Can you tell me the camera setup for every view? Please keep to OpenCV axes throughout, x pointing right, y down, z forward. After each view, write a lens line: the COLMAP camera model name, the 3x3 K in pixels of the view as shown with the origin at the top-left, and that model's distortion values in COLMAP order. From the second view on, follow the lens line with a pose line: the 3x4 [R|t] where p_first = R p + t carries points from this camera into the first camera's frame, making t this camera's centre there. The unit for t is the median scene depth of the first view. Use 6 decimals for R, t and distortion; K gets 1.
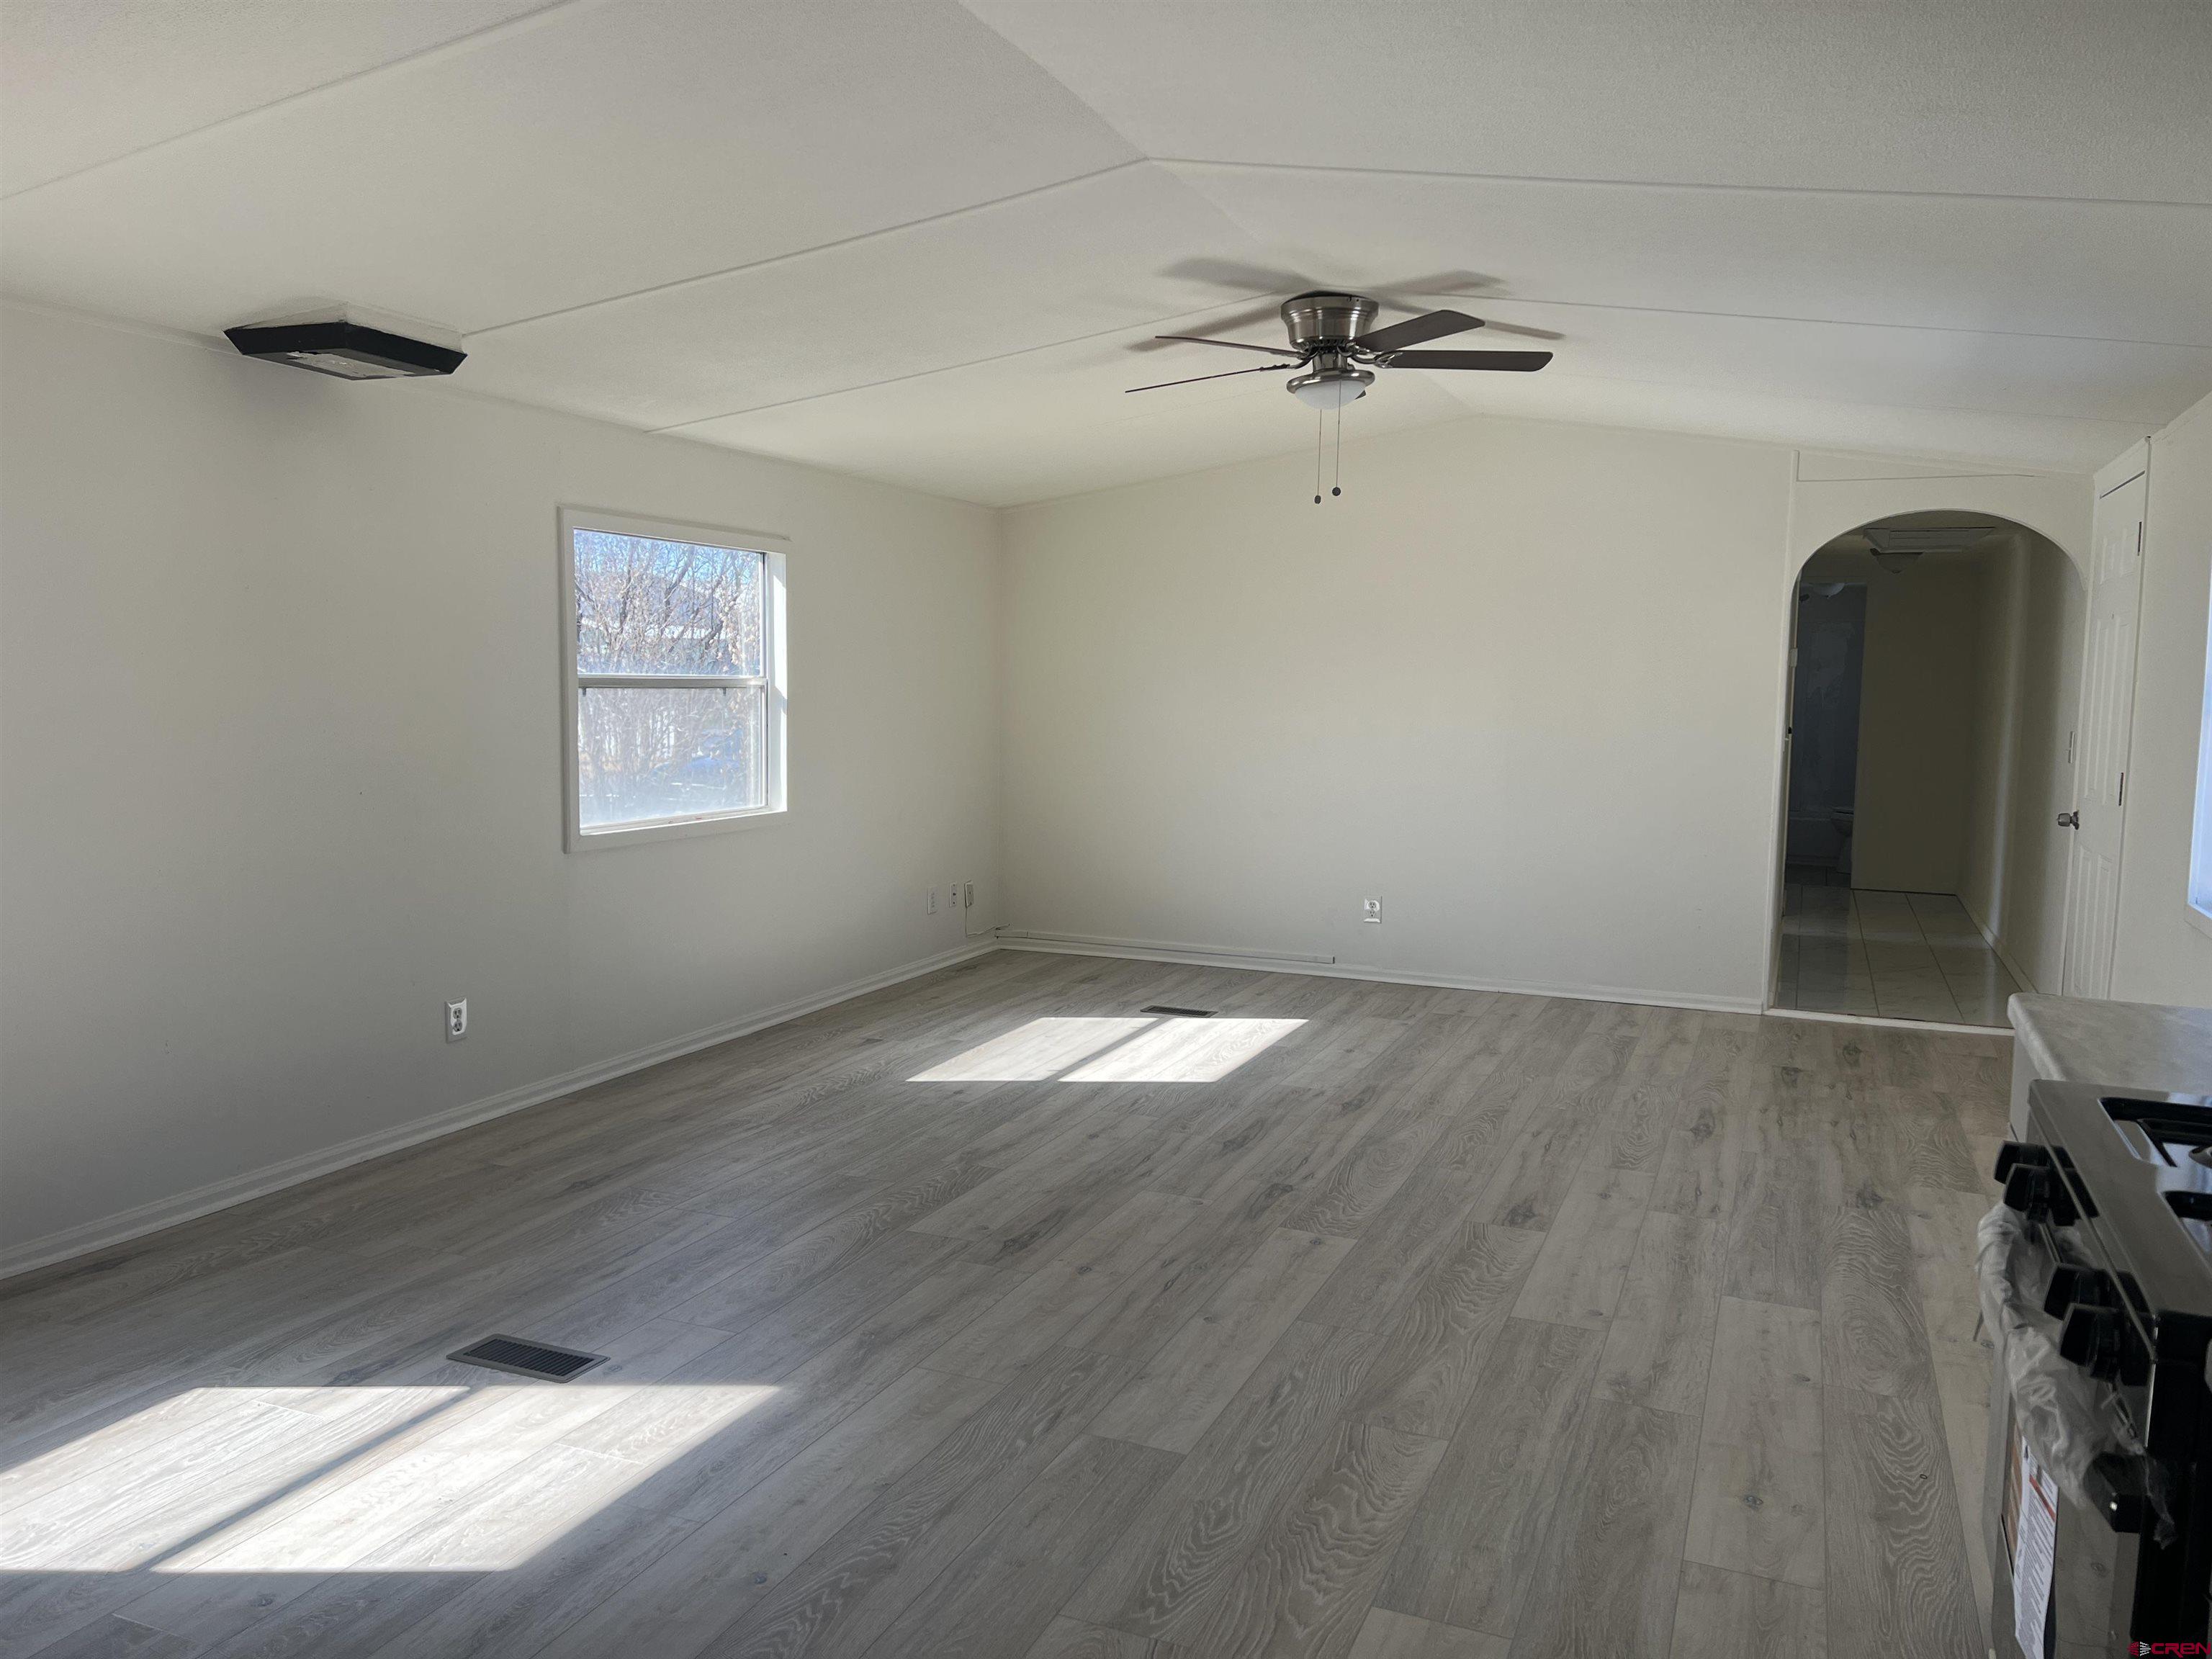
lens RADIAL K [[1685.4, 0, 1106.0], [0, 1685.4, 829.5], [0, 0, 1]] dist [0.065731, -0.090794]
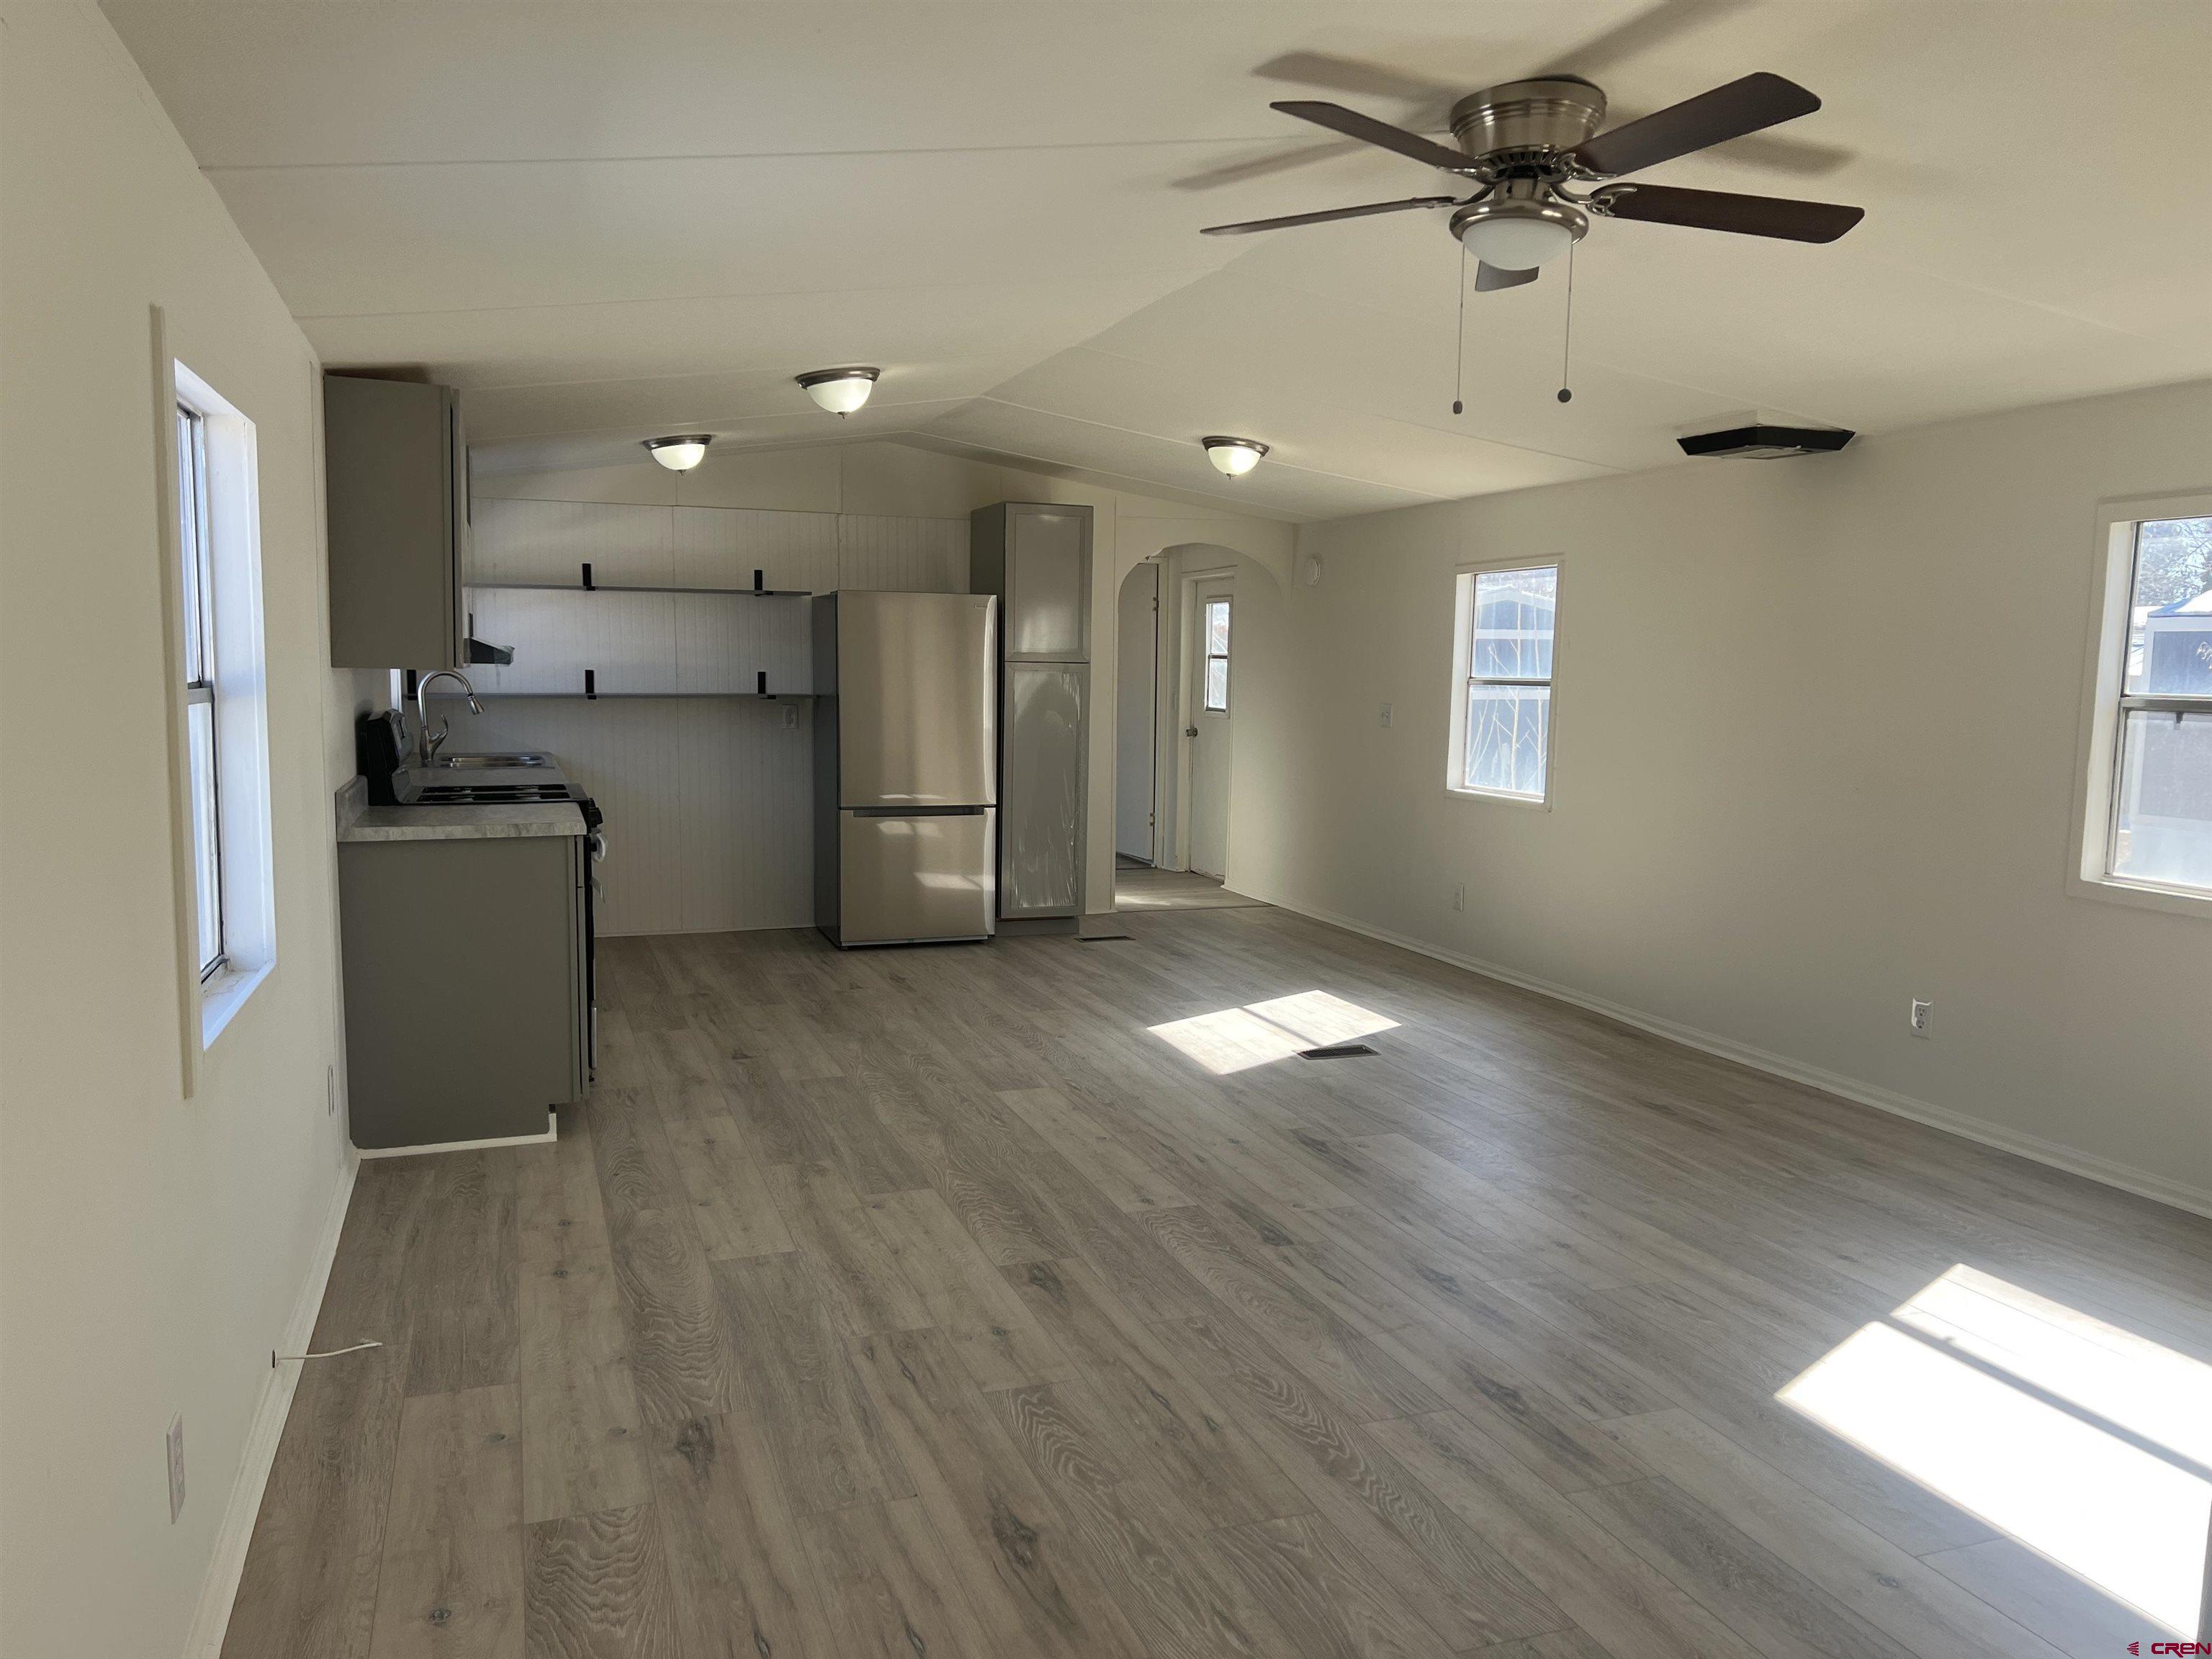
lens RADIAL K [[1685.4, 0, 1106.0], [0, 1685.4, 829.5], [0, 0, 1]] dist [0.065731, -0.090794]
pose [[-0.743979, 0.042756, -0.666833, 0.800564], [-0.087499, 0.983124, 0.160658, -0.148047], [0.662449, 0.177873, -0.727683, 1.625998]]
